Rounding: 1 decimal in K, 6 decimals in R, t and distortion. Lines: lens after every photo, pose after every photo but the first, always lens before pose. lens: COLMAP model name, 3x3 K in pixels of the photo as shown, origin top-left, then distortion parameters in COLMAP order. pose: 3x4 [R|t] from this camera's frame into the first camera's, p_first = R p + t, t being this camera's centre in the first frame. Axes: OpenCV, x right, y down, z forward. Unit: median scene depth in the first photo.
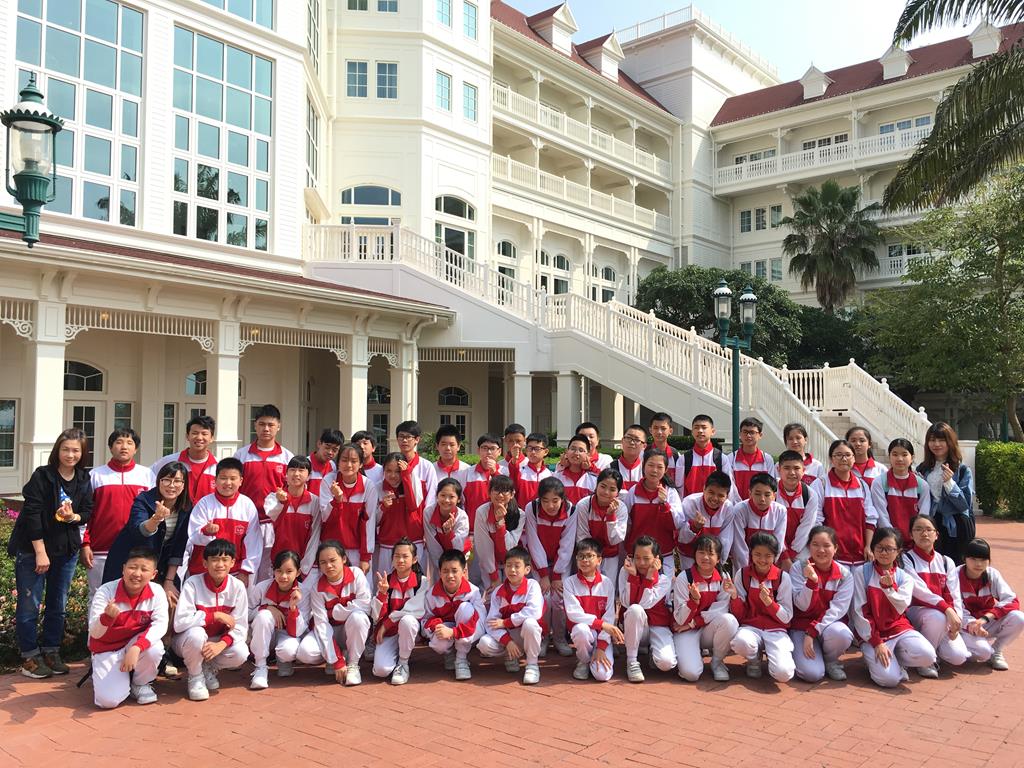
lens RADIAL K [[924.0, 0, 508.2], [0, 924.0, 301.0], [0, 0, 1]] dist [0.059767, -0.071254]
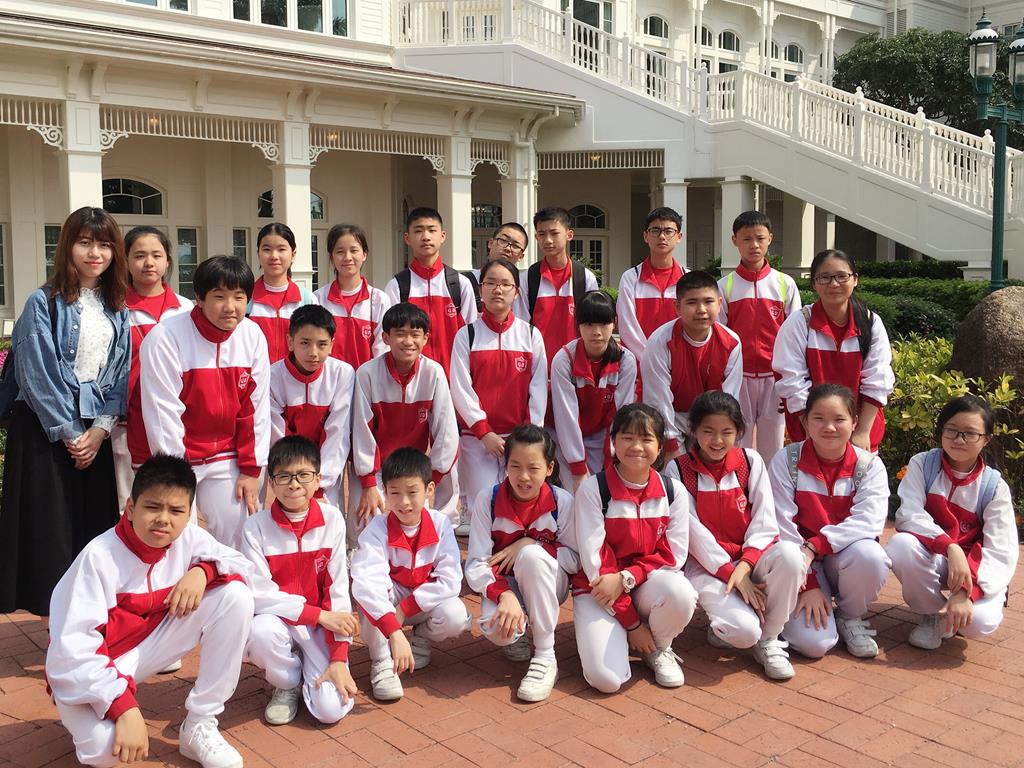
lens RADIAL K [[924.0, 0, 508.2], [0, 924.0, 301.0], [0, 0, 1]] dist [0.059767, -0.071254]
pose [[0.984757, -0.003769, -0.173894, 0.013018], [0.031943, 0.986679, 0.159510, 0.049794], [0.170976, -0.162633, 0.971760, 0.230134]]
